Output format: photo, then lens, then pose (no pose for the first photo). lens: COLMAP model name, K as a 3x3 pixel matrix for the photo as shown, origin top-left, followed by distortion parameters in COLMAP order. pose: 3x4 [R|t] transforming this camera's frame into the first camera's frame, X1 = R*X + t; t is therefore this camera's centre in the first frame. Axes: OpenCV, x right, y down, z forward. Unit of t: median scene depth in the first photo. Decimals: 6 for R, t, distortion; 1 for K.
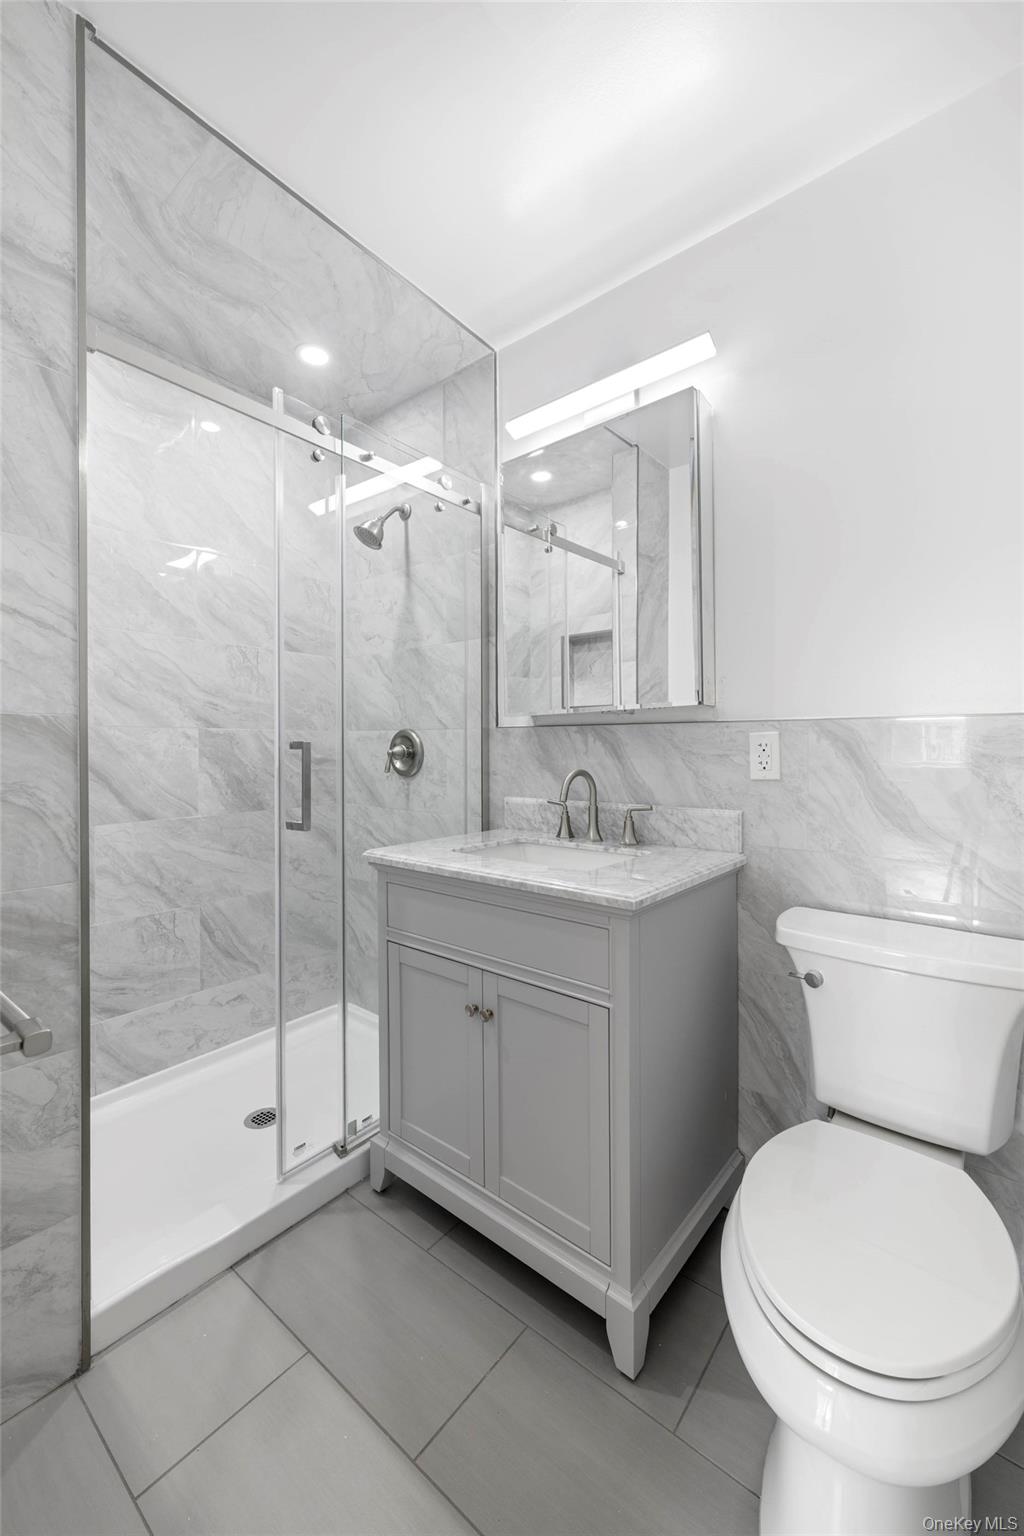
lens RADIAL K [[611.1, 0, 526.5], [0, 611.1, 744.5], [0, 0, 1]] dist [-0.004006, -0.000034]
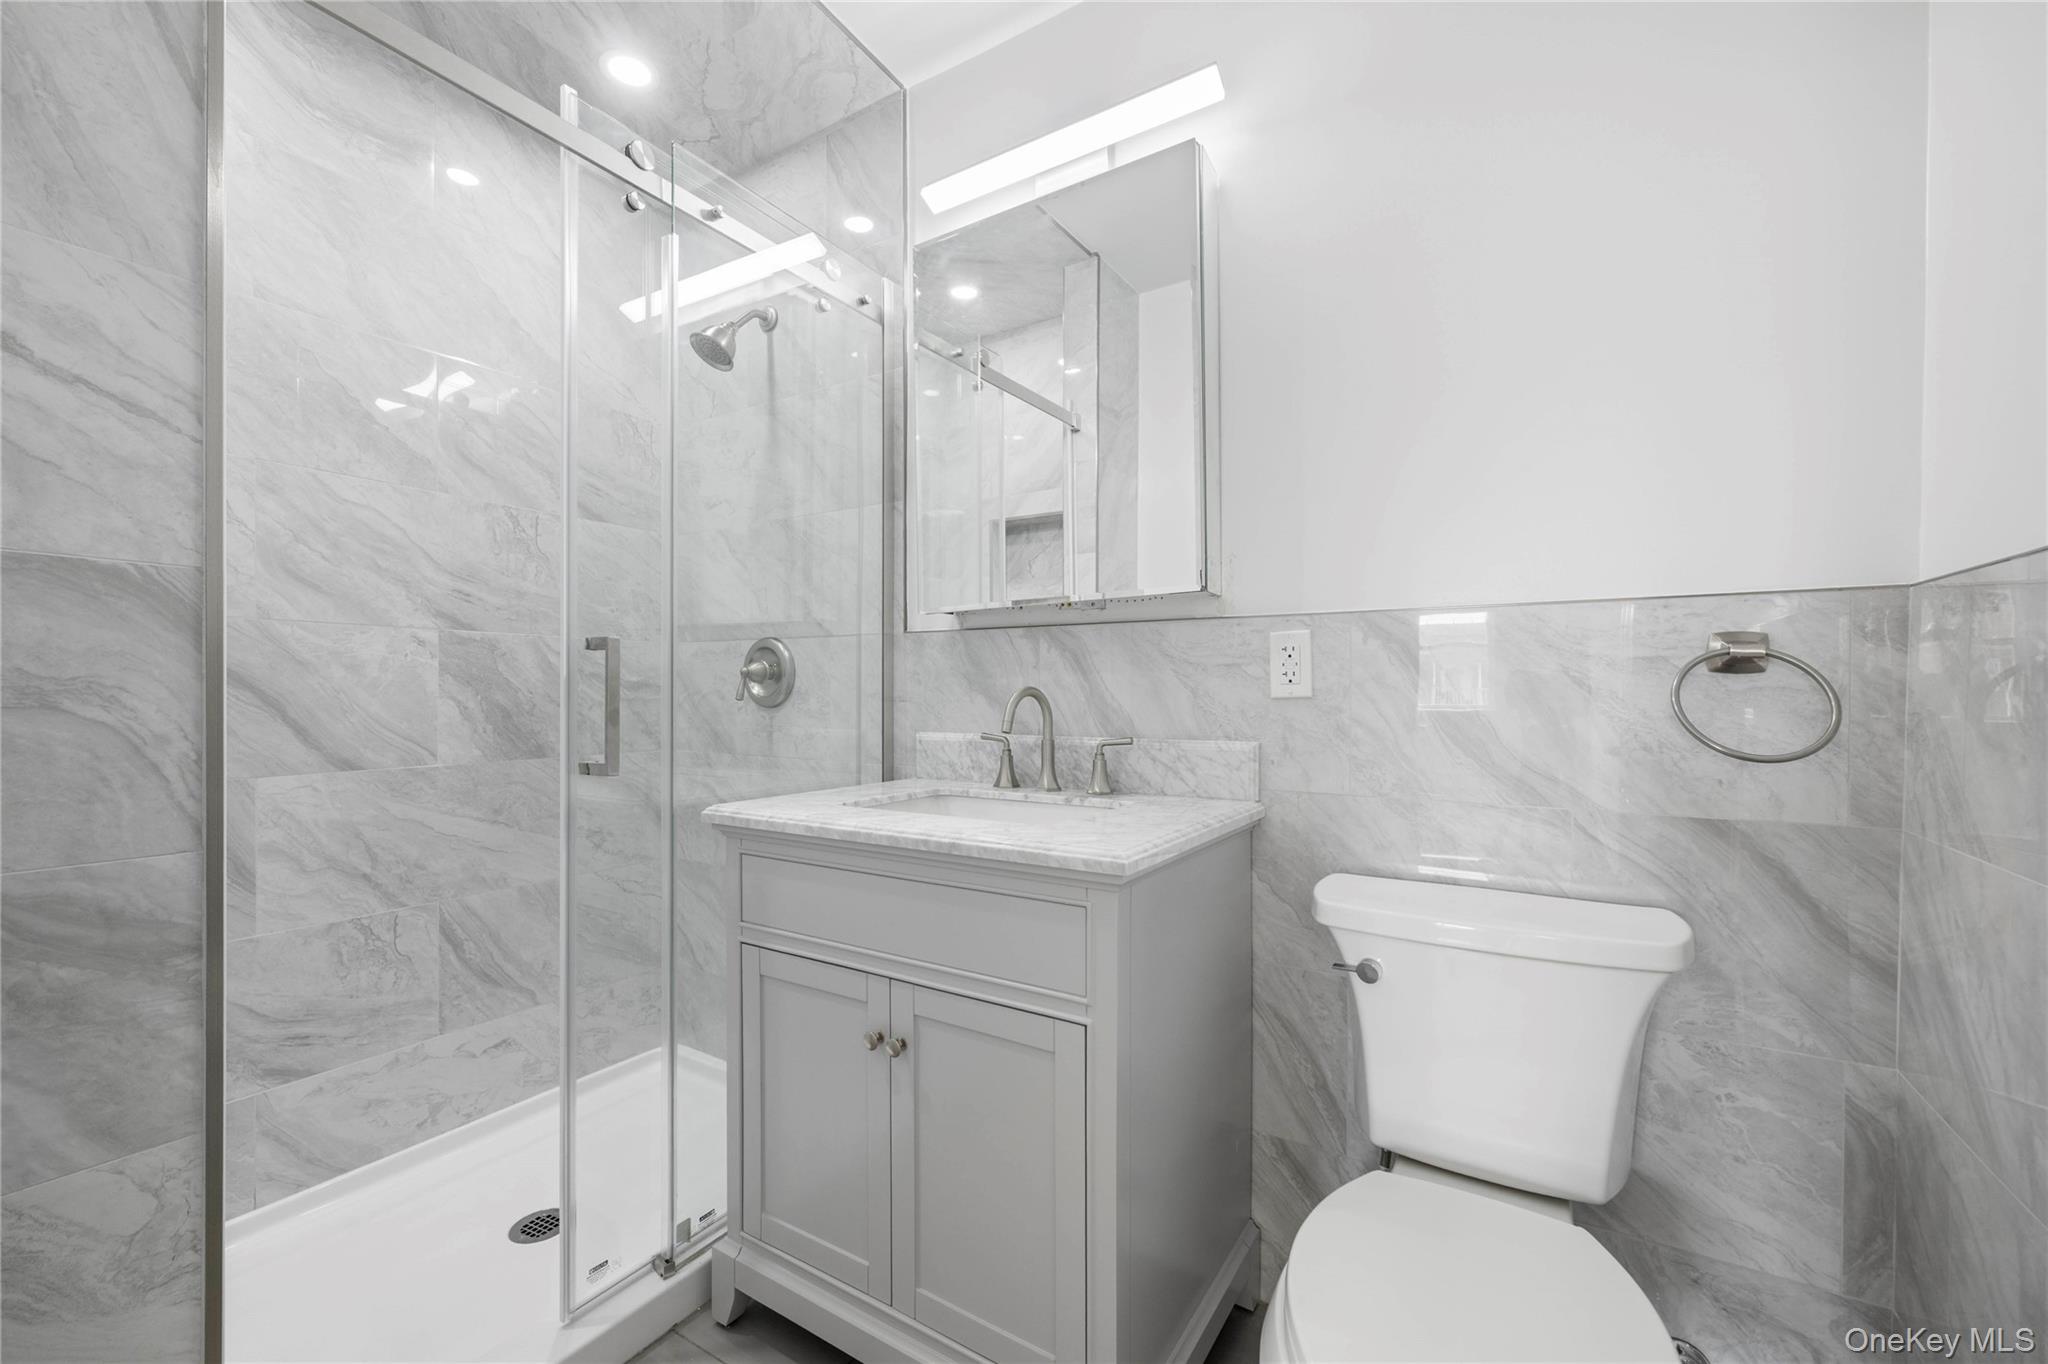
lens RADIAL K [[814.8, 0, 1028.8], [0, 814.8, 690.1], [0, 0, 1]] dist [-0.004006, -0.000034]
pose [[0.992510, 0.003791, 0.122101, -0.026714], [-0.003447, 0.999989, -0.003033, 0.048501], [-0.122111, 0.002589, 0.992513, 0.086494]]
